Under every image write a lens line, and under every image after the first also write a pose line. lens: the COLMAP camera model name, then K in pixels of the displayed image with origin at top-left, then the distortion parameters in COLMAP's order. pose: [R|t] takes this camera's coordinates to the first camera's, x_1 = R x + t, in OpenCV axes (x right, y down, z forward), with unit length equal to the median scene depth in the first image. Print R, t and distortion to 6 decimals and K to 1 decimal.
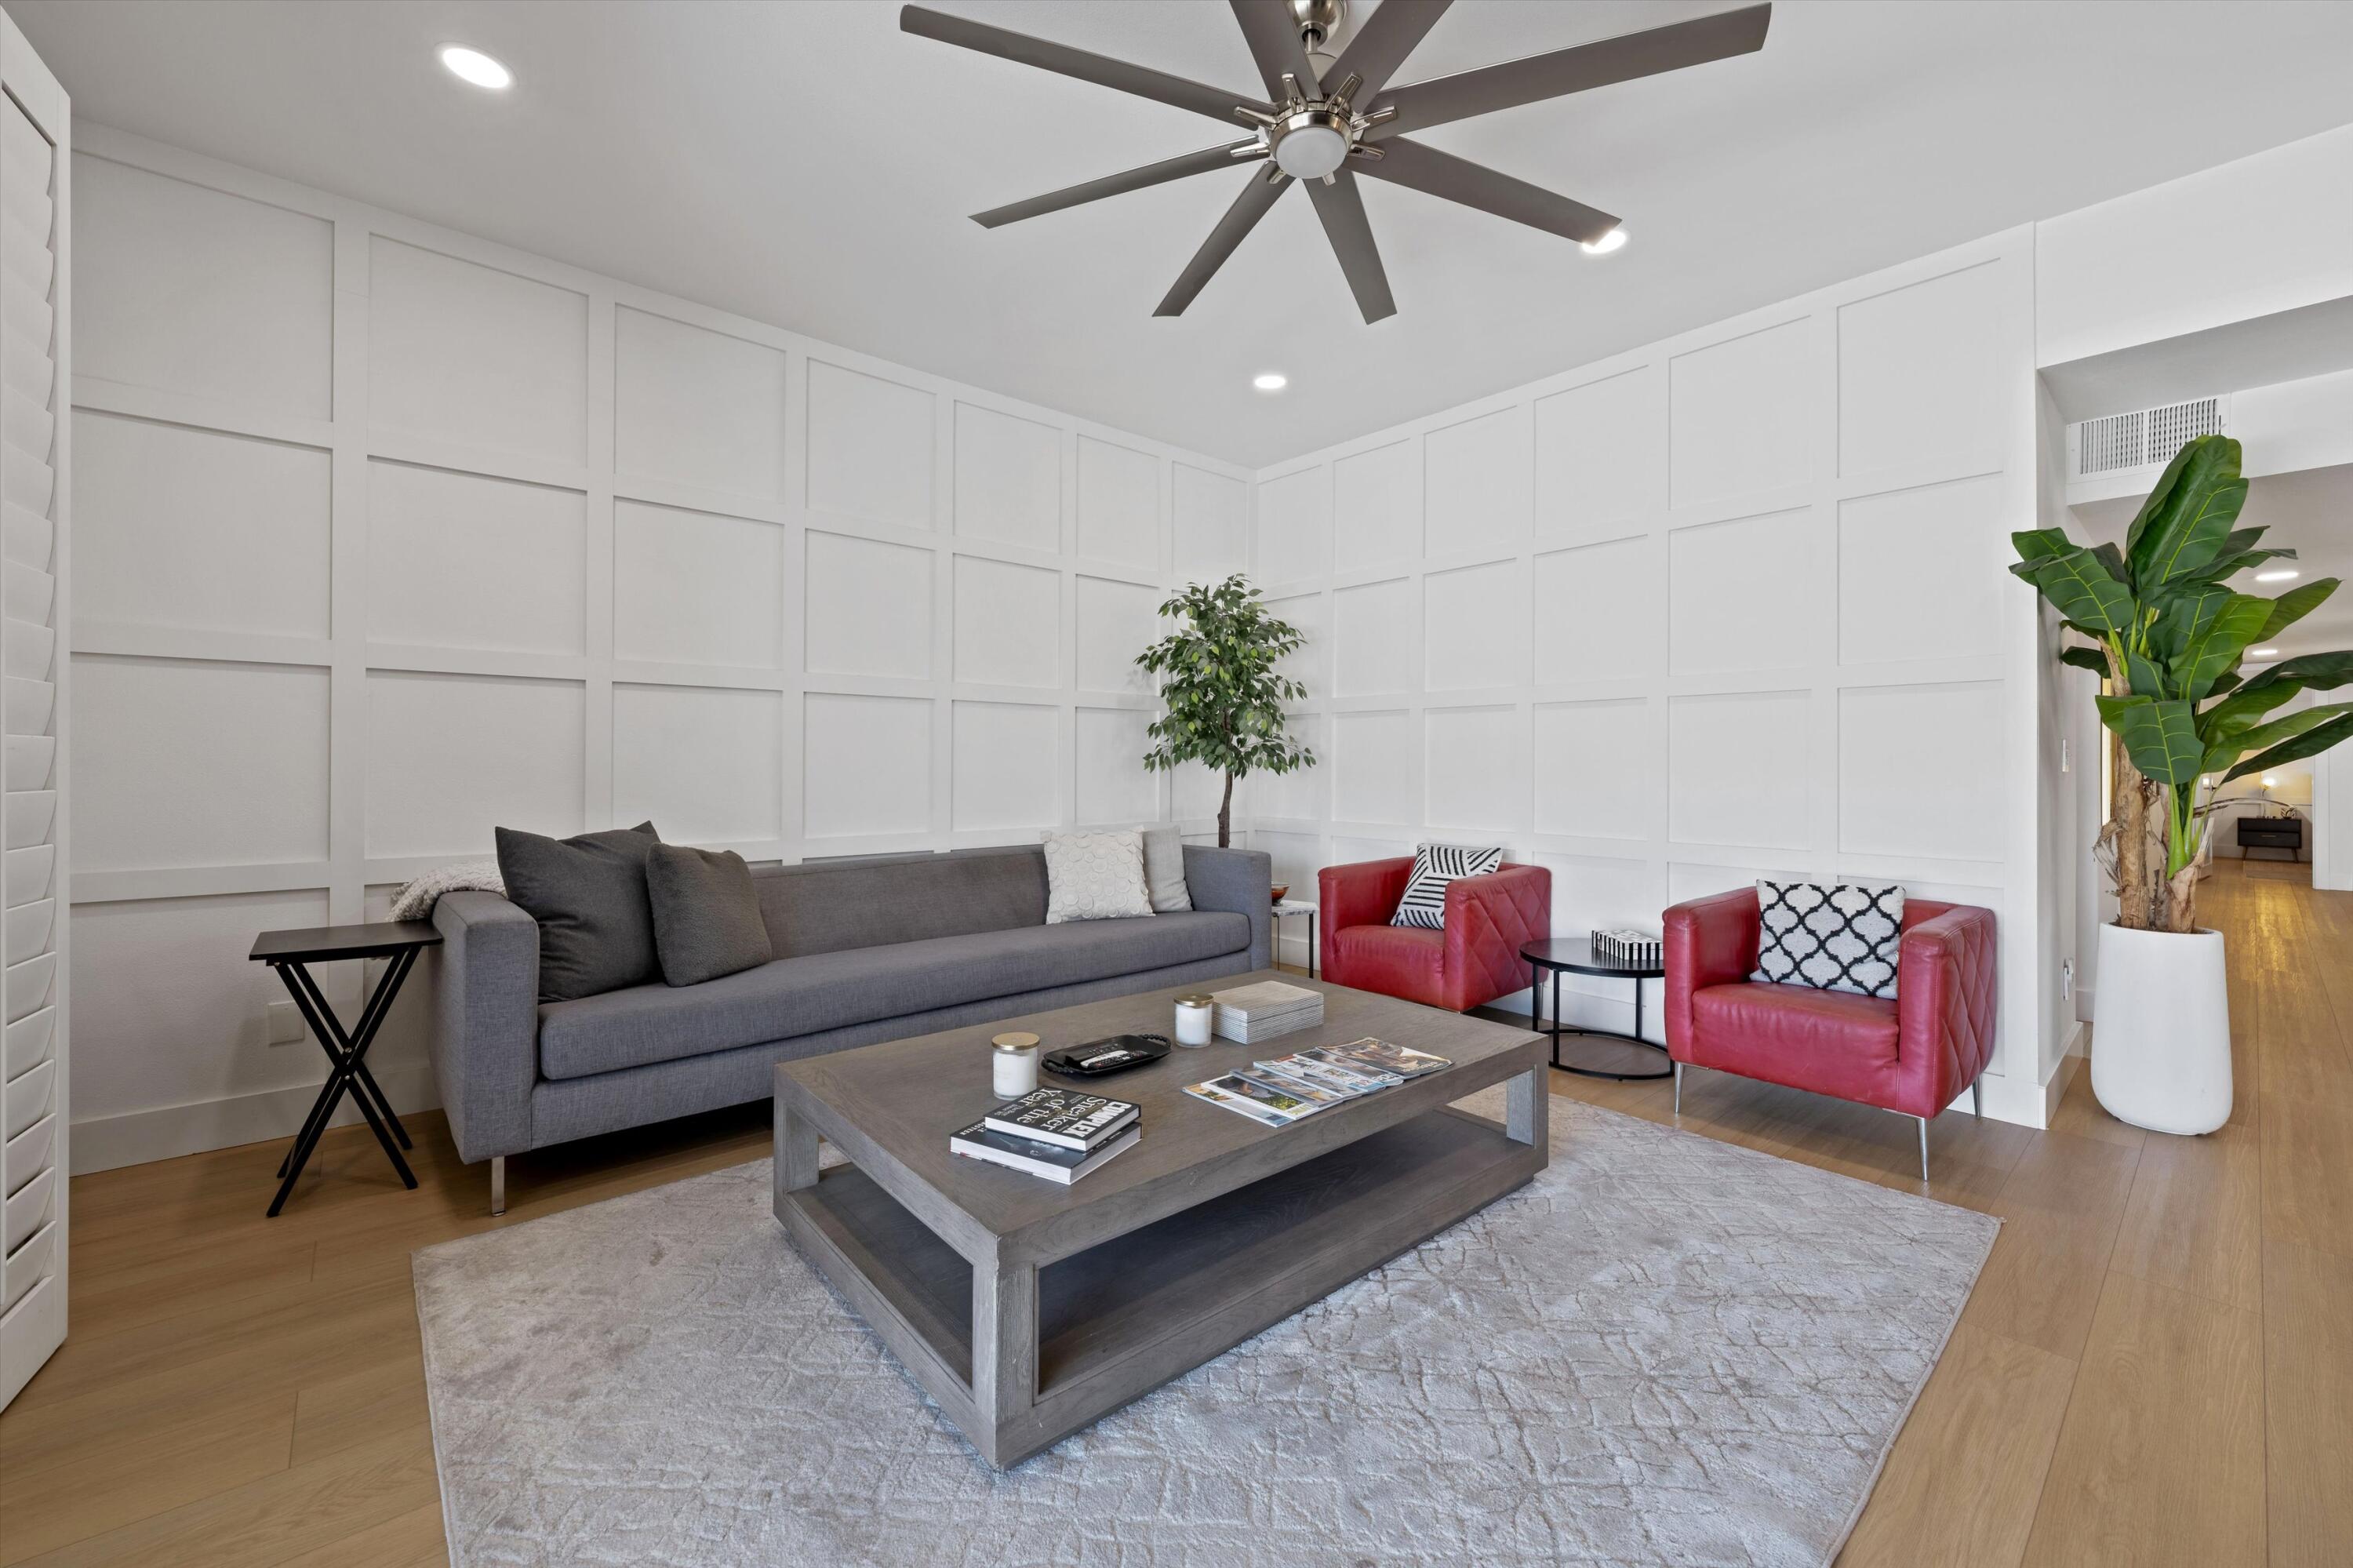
lens RADIAL K [[939.2, 0, 1182.0], [0, 939.2, 751.2], [0, 0, 1]] dist [-0.001258, -0.000344]
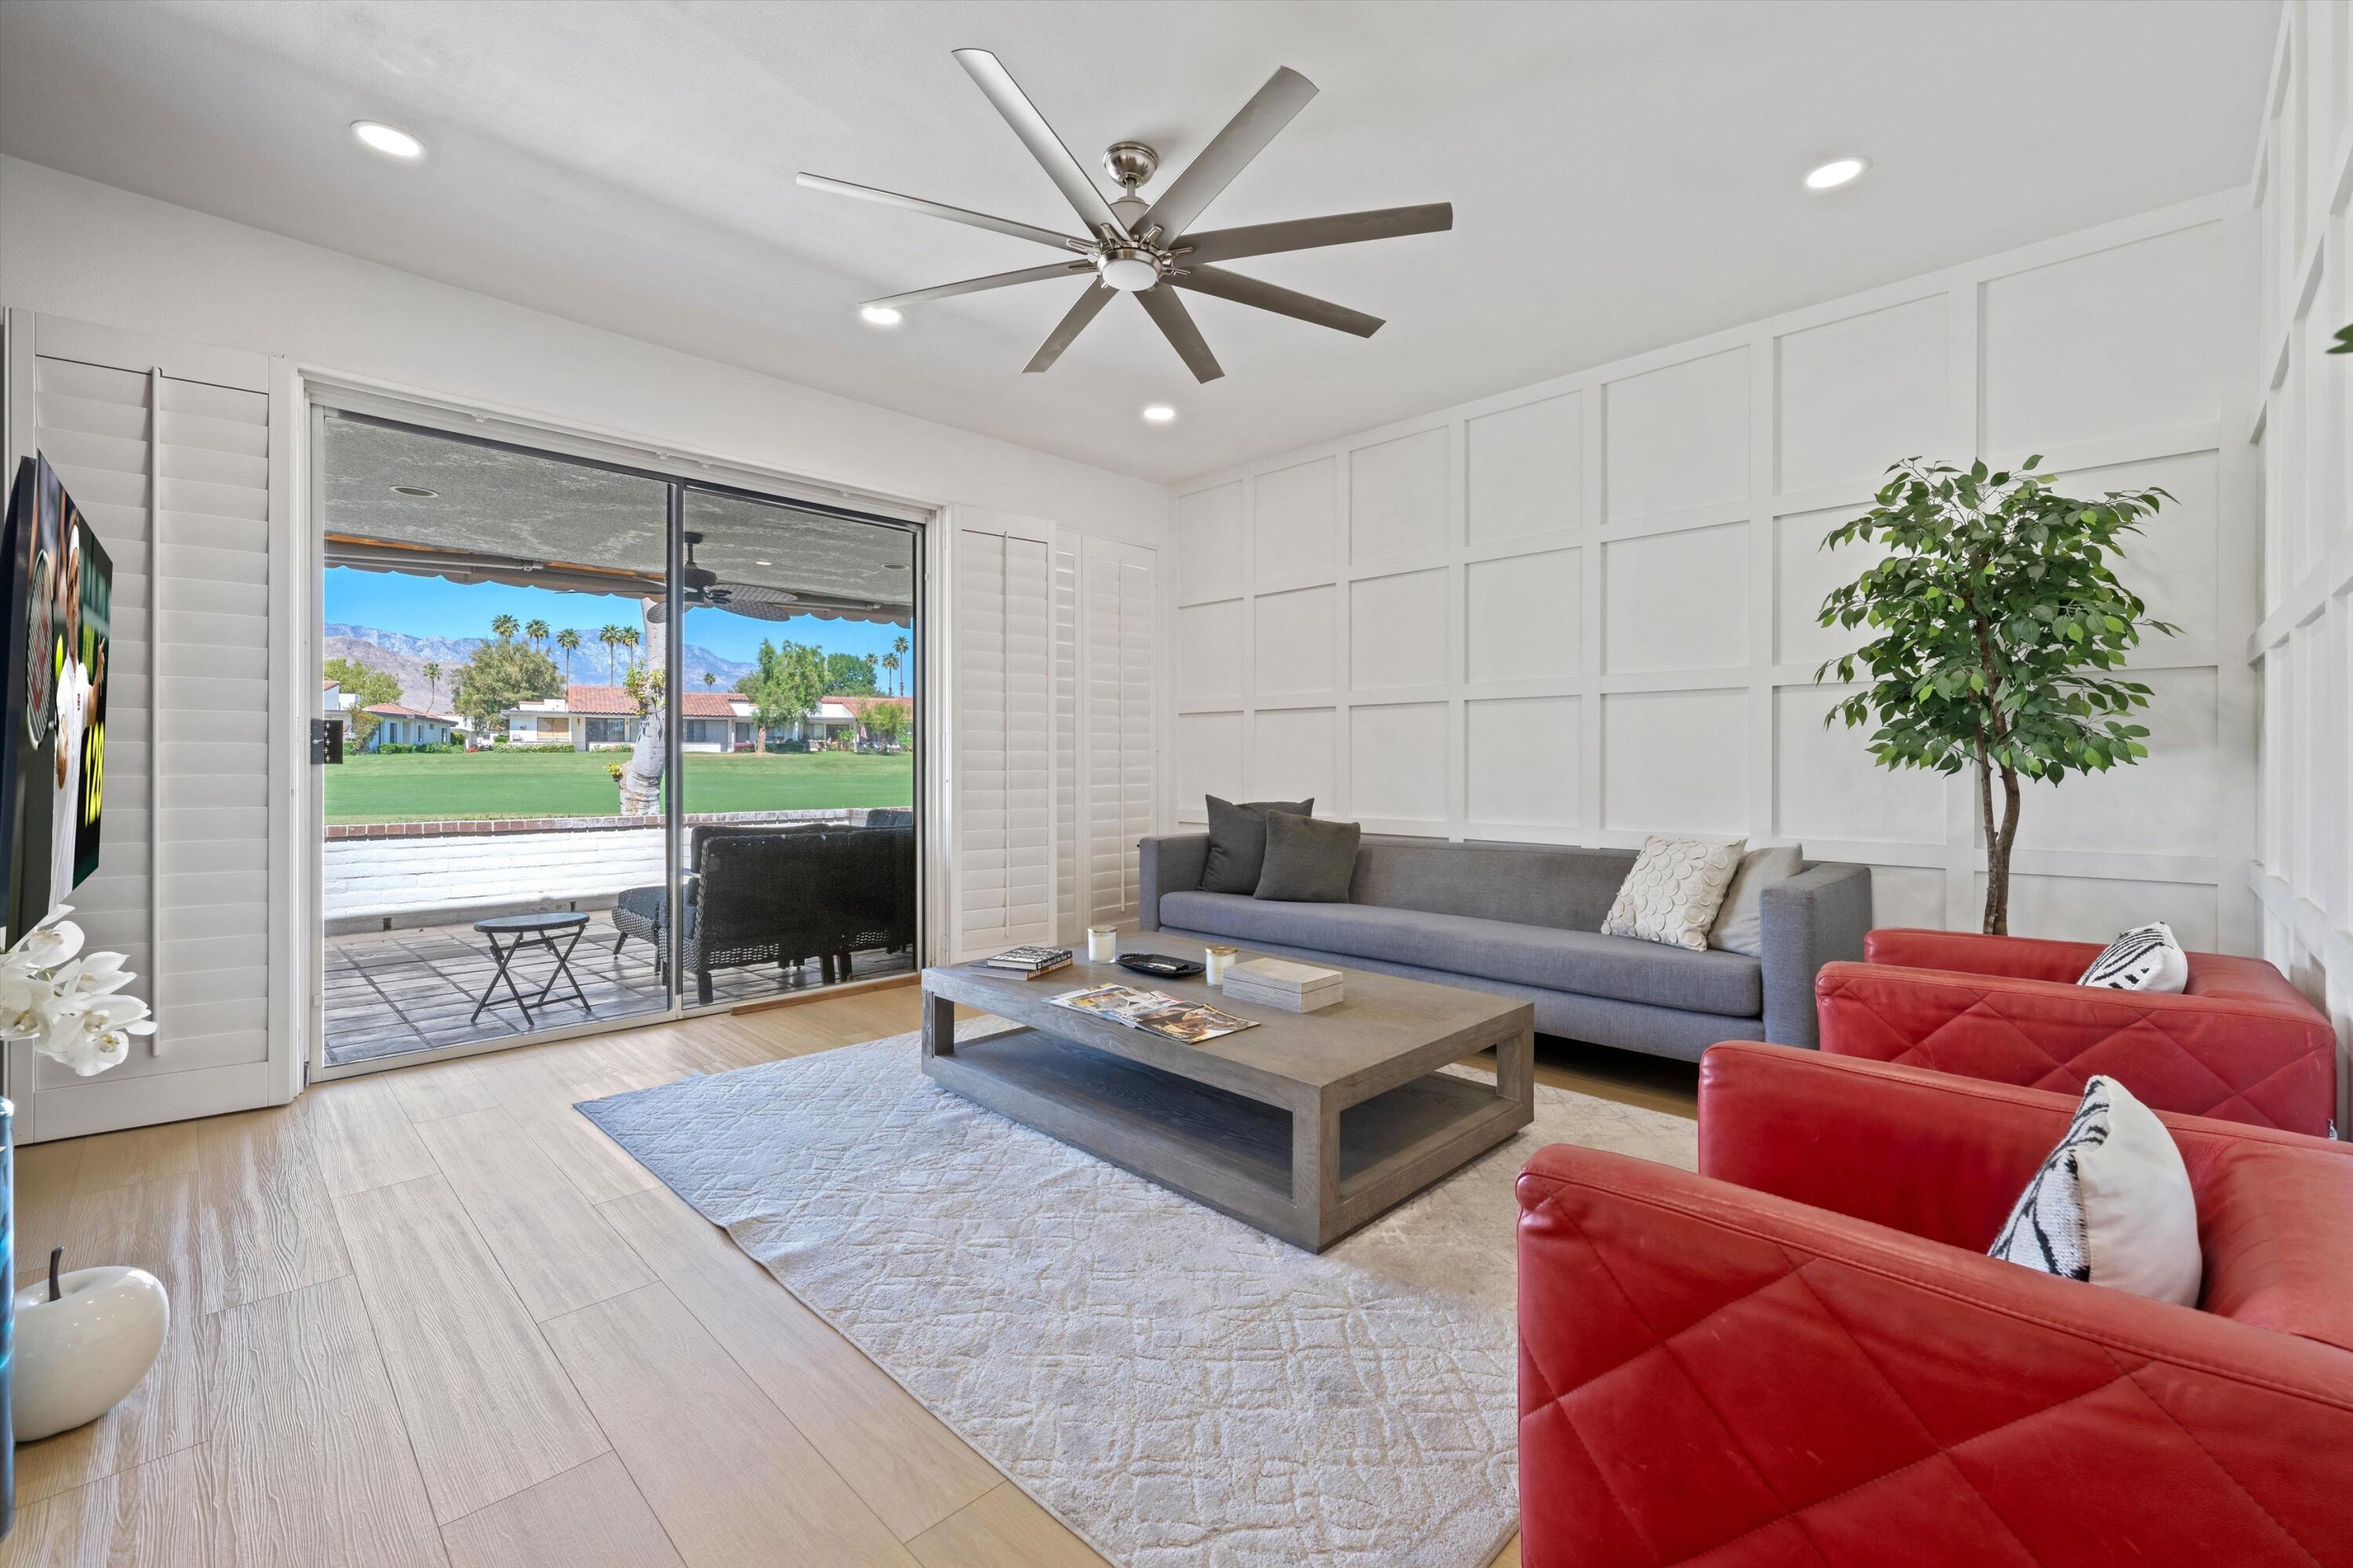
lens RADIAL K [[977.5, 0, 1184.0], [0, 977.5, 778.5], [0, 0, 1]] dist [0.001117, -0.000068]
pose [[0.077357, 0.015120, -0.996889, 1.227078], [0.013721, 0.999774, 0.016229, 0.018253], [0.996909, -0.014933, 0.077132, 0.824031]]
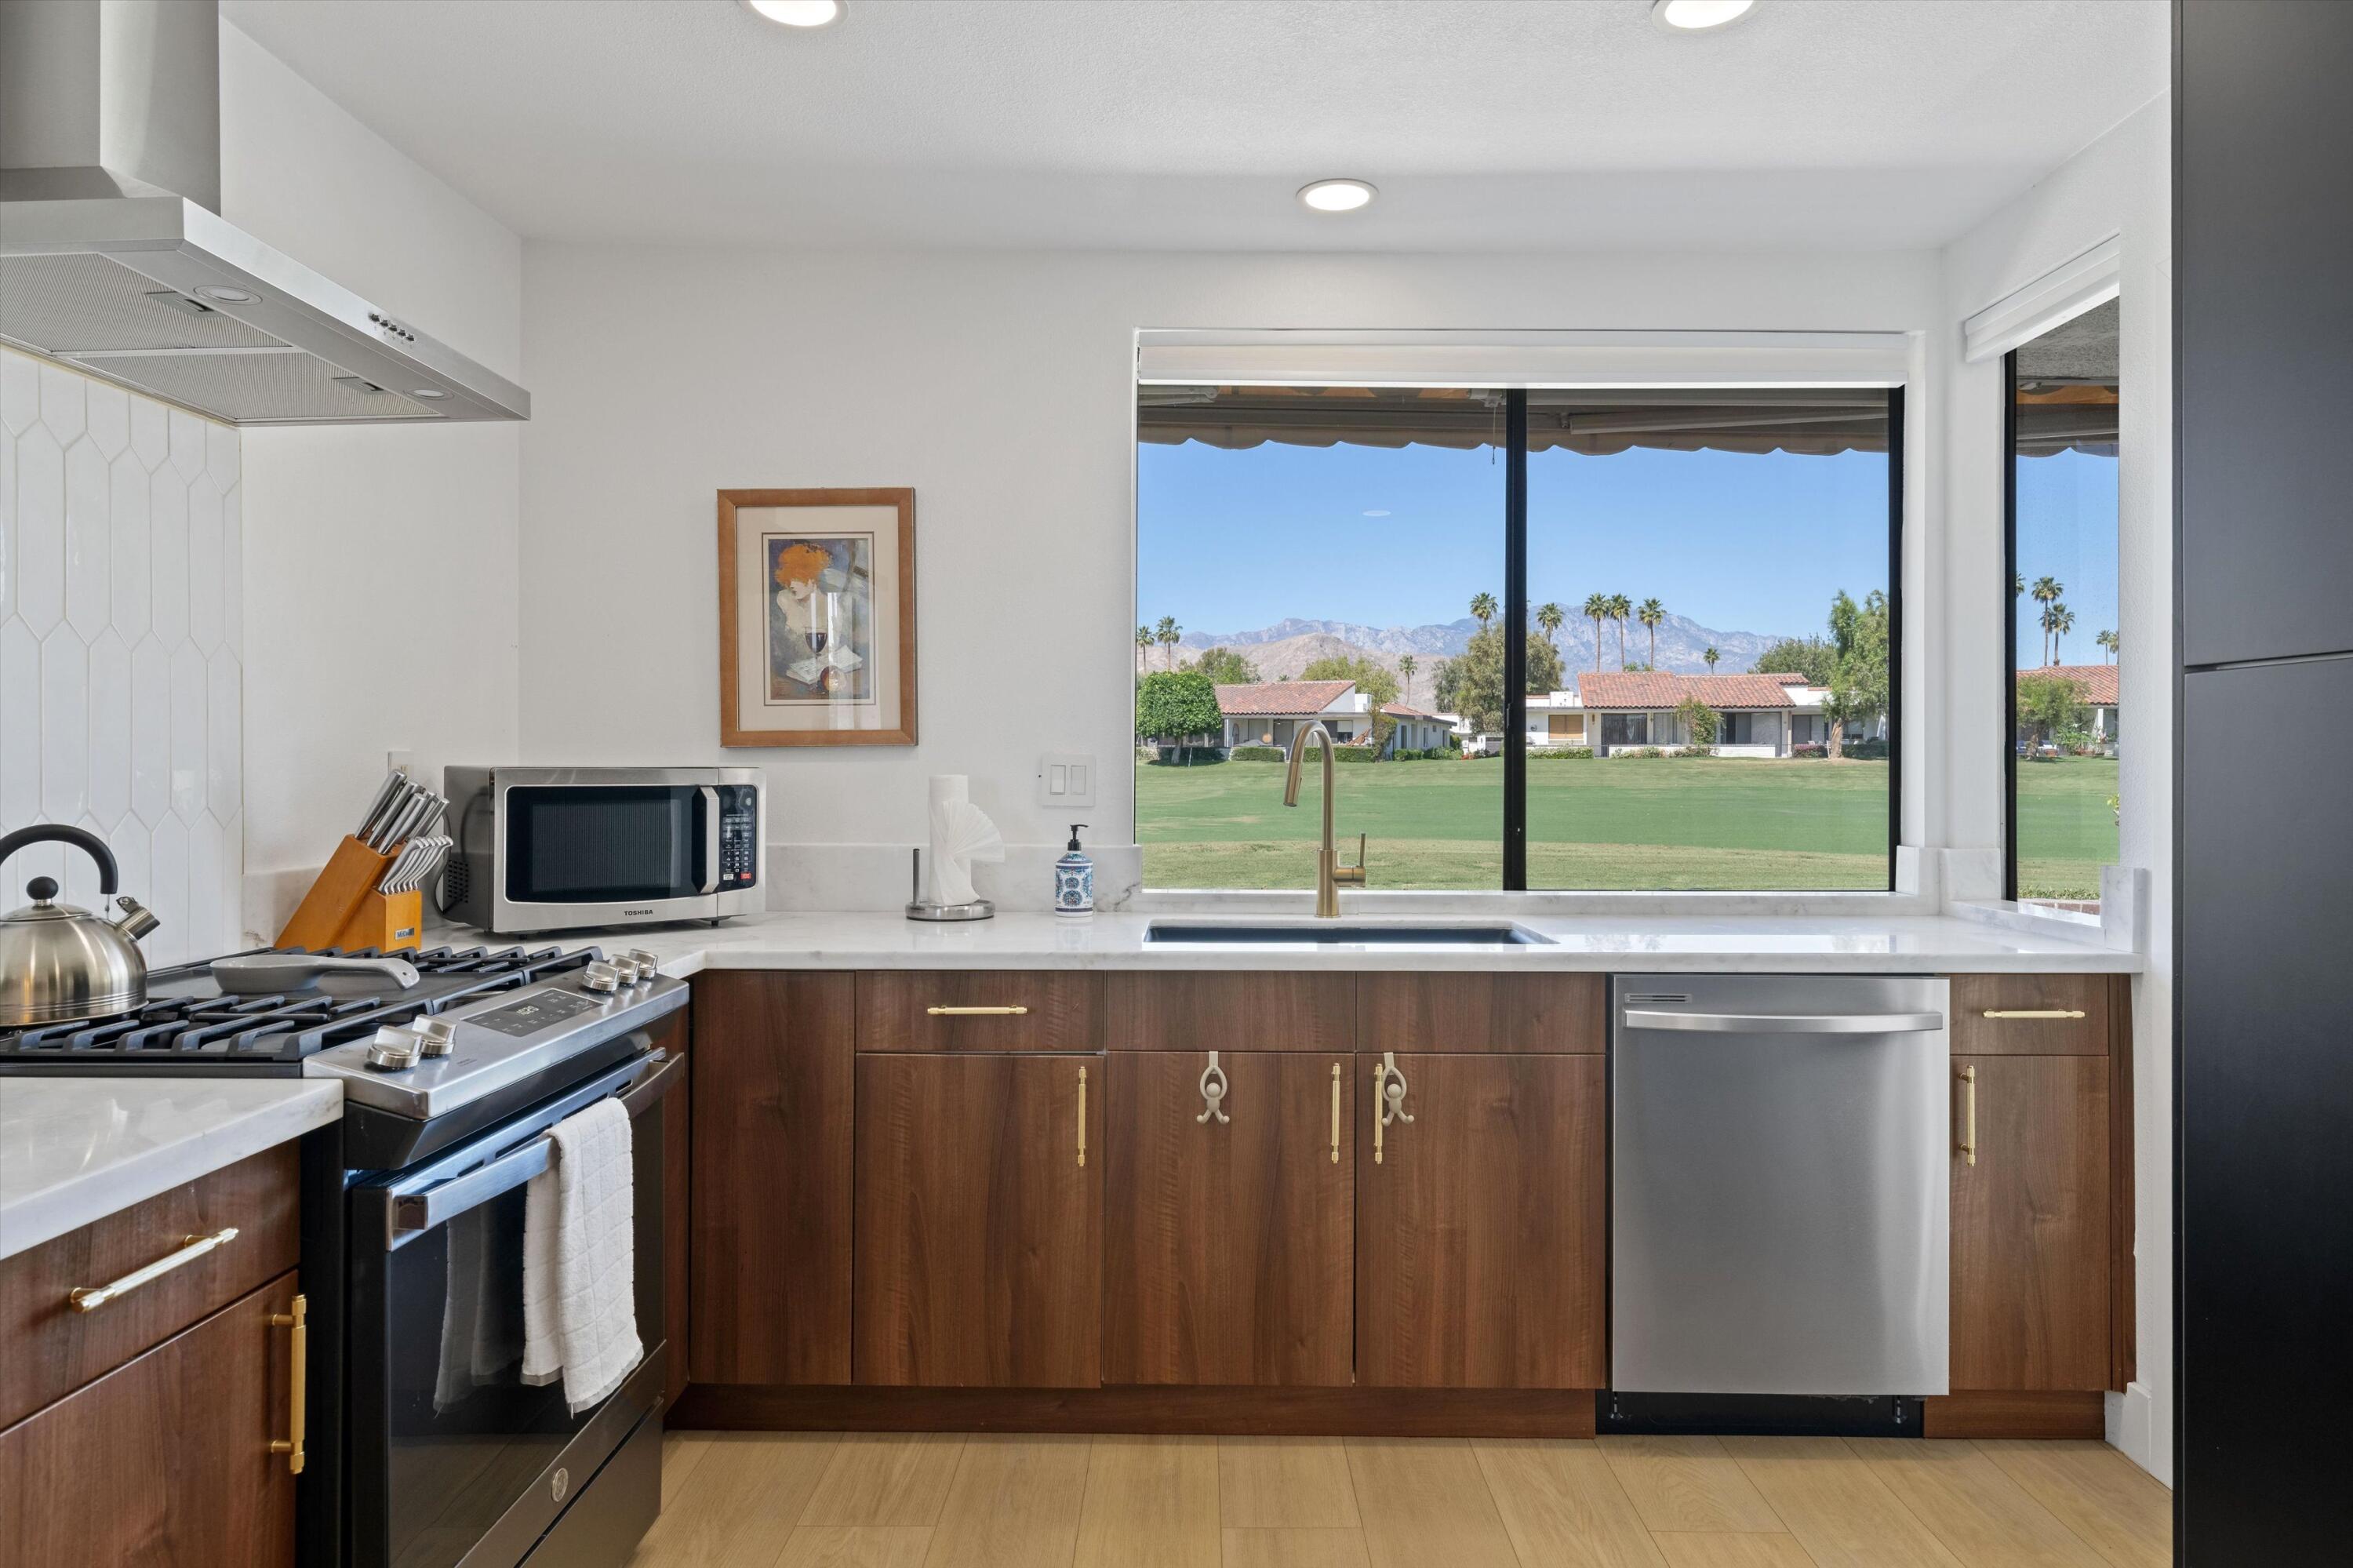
lens RADIAL K [[1374.0, 0, 1186.1], [0, 1374.0, 762.5], [0, 0, 1]] dist [0.001638, 0.001347]
pose [[-0.663529, -0.006389, -0.748123, 0.923878], [0.005796, 0.999890, -0.013680, -0.052435], [0.748128, -0.013414, -0.663419, -0.688518]]
